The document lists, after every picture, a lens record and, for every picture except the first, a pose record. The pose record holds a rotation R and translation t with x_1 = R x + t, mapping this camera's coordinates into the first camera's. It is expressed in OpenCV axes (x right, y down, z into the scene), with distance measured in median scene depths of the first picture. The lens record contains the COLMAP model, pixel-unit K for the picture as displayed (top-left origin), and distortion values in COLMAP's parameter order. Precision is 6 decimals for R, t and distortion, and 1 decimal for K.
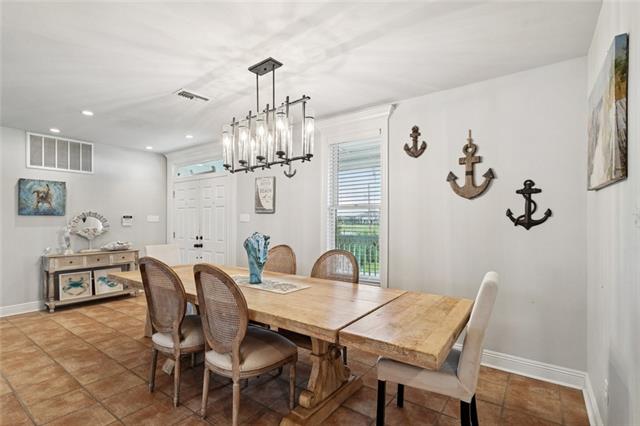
lens RADIAL K [[309.0, 0, 319.4], [0, 309.0, 217.6], [0, 0, 1]] dist [-0.002184, 0.000103]
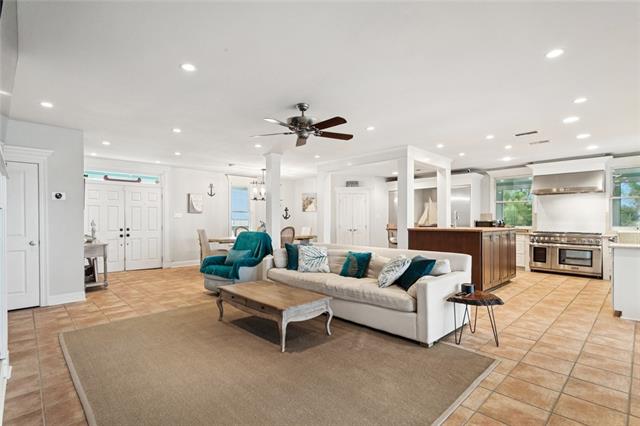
lens RADIAL K [[309.0, 0, 307.0], [0, 309.0, 217.0], [0, 0, 1]] dist [-0.002184, 0.000103]
pose [[0.191481, 0.007951, 0.981464, -1.906647], [-0.008456, 0.999943, -0.006451, 0.017022], [-0.981460, -0.007064, 0.191537, -0.022159]]
